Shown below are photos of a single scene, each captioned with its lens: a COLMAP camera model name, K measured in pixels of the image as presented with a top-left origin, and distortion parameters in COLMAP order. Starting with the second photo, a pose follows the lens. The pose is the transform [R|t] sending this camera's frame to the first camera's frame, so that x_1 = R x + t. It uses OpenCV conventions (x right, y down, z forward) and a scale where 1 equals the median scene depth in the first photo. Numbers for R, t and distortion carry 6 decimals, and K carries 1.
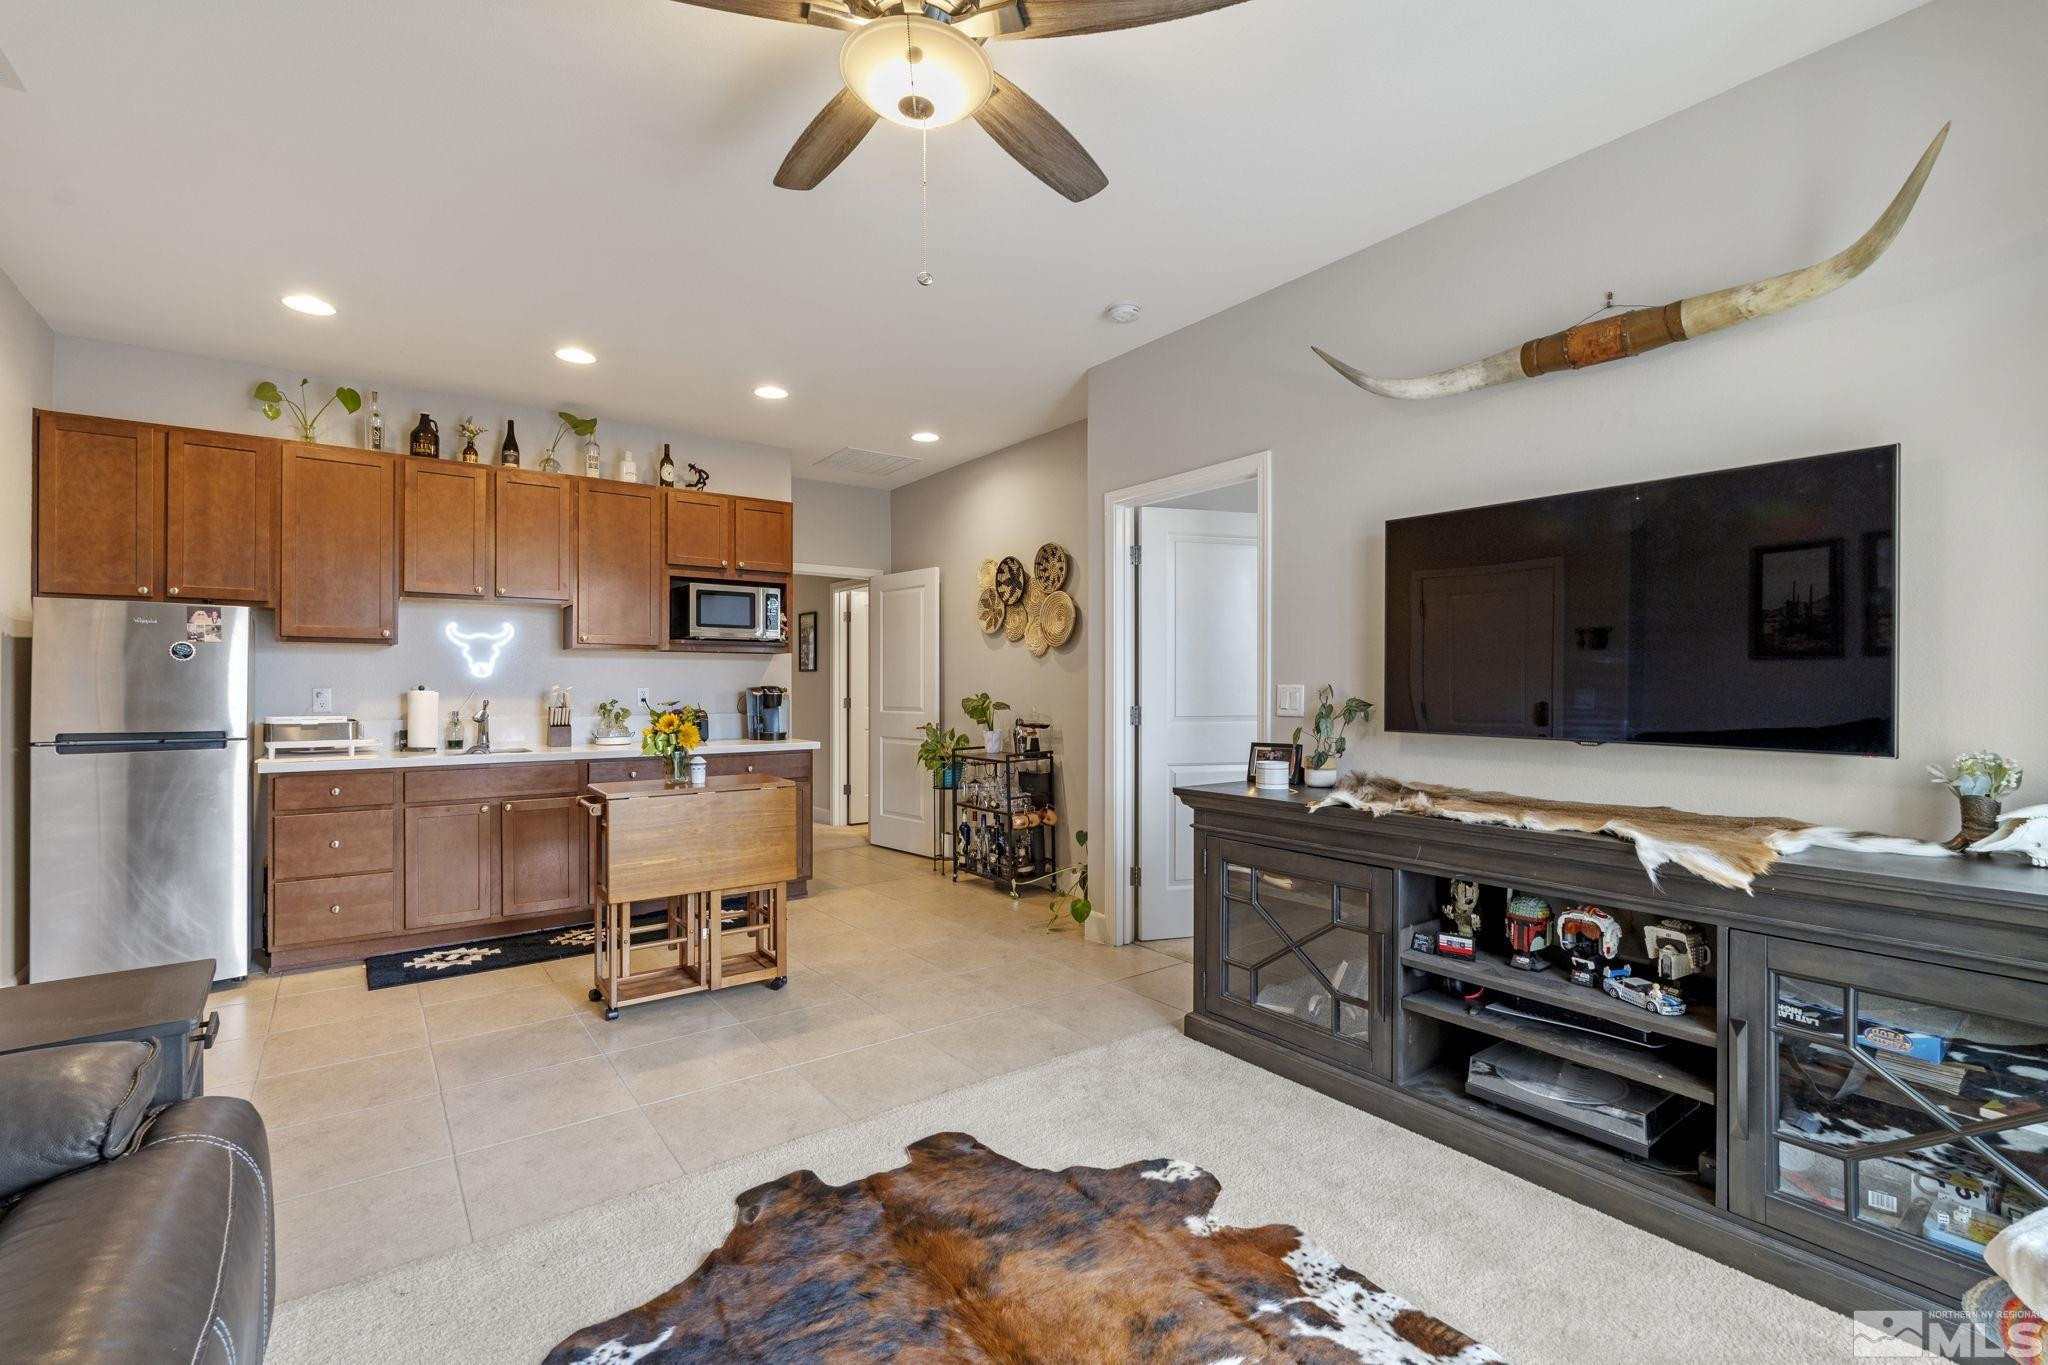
lens RADIAL K [[881.9, 0, 1035.8], [0, 881.9, 677.4], [0, 0, 1]] dist [-0.000798, -0.000124]
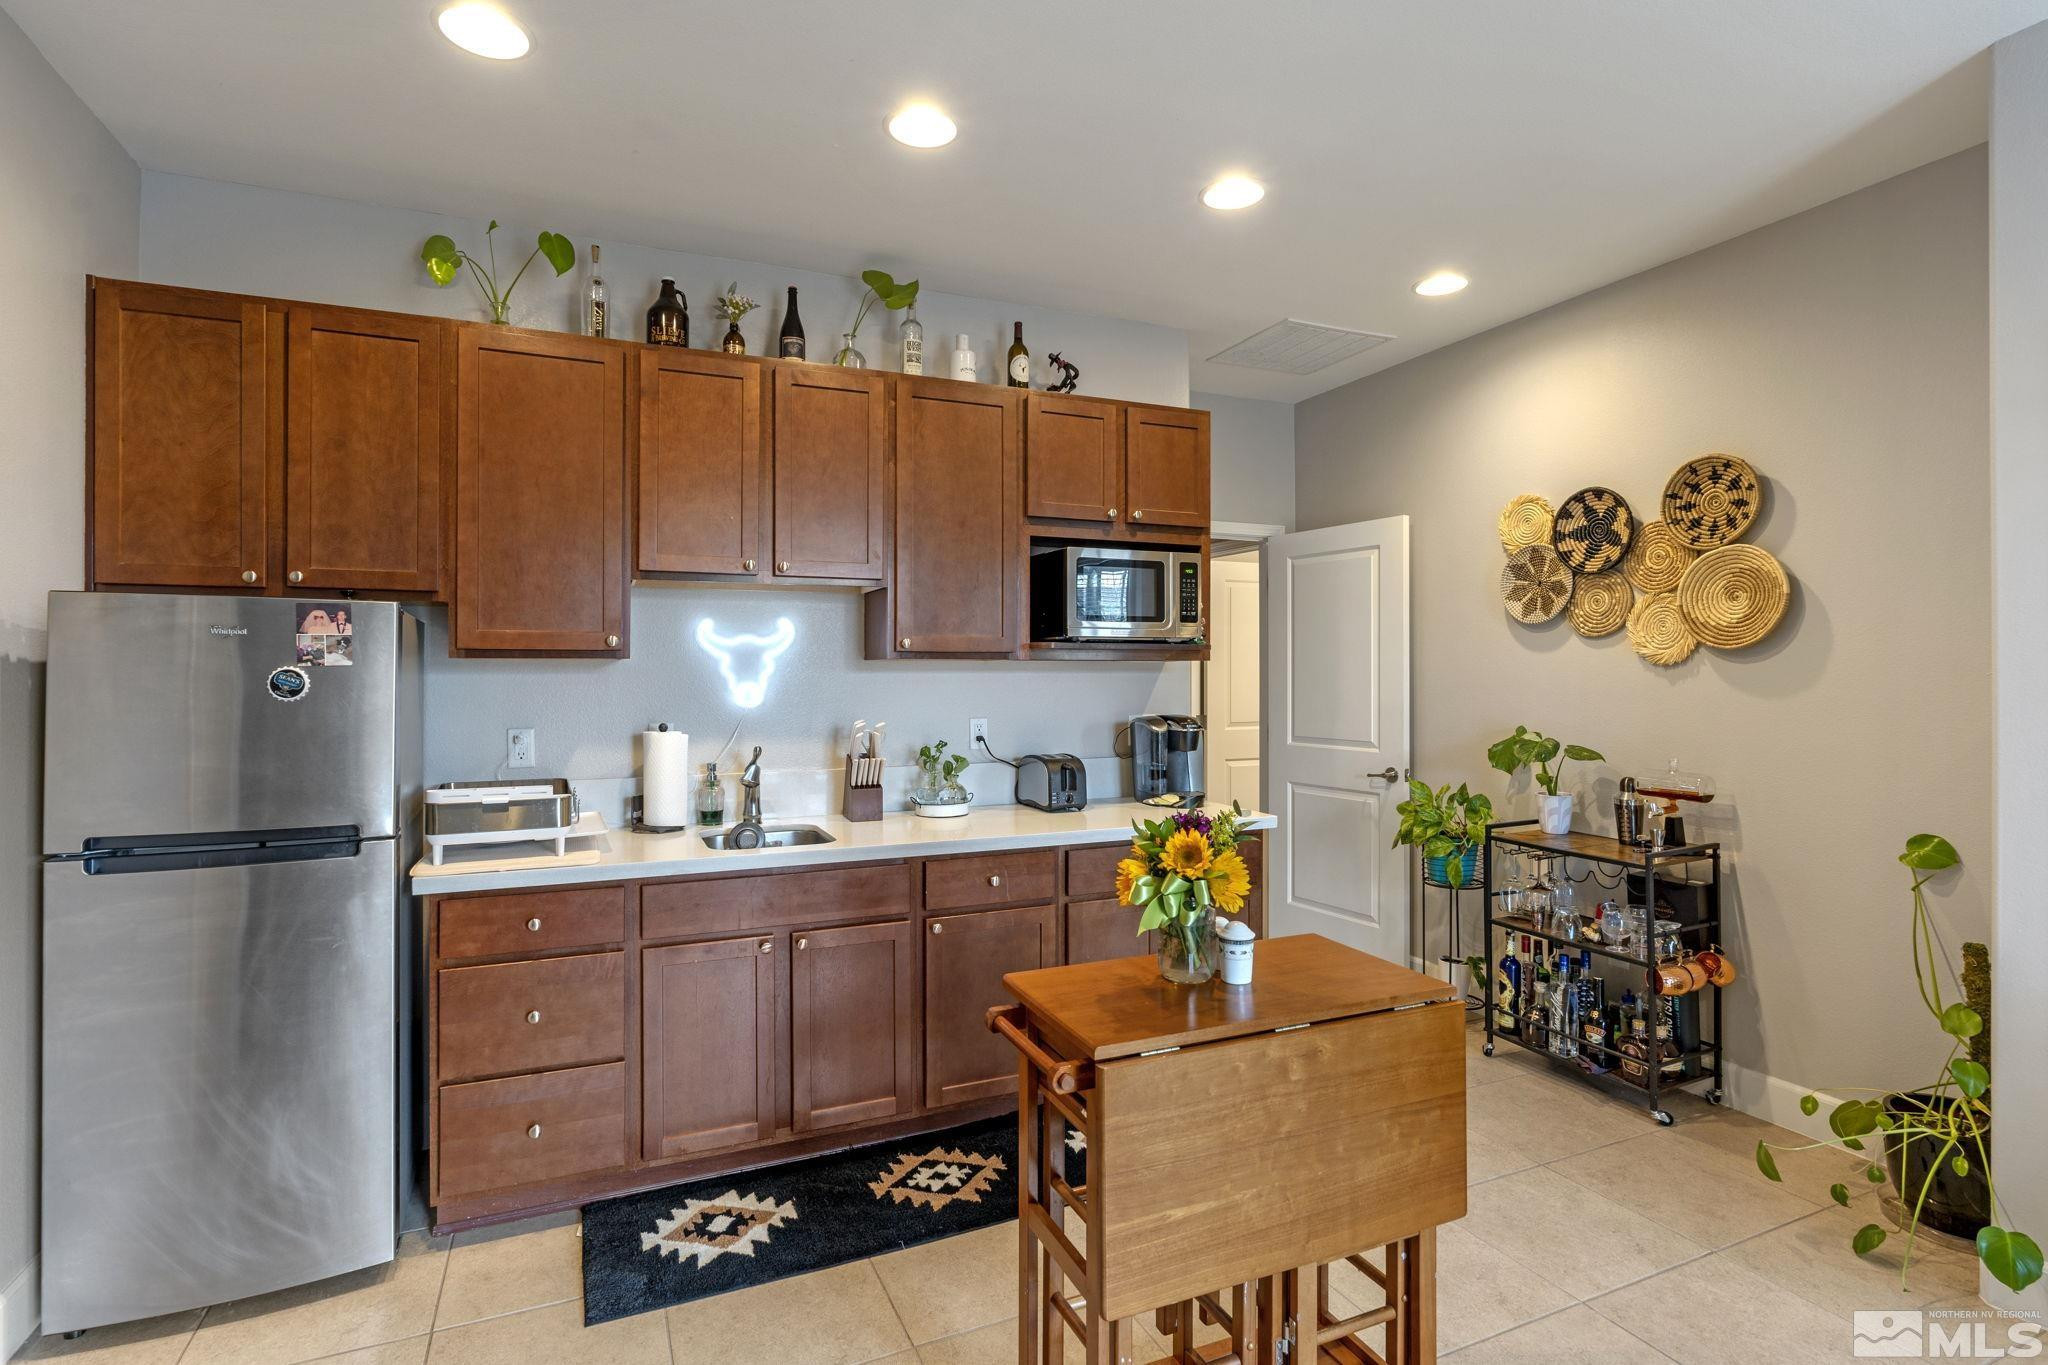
lens RADIAL K [[900.9, 0, 1024.5], [0, 900.9, 650.9], [0, 0, 1]] dist [-0.001723, 0.000553]
pose [[0.979750, -0.004912, -0.200165, -0.334532], [0.003894, 0.999977, -0.005480, -0.038109], [0.200188, 0.004590, 0.979747, 0.448964]]
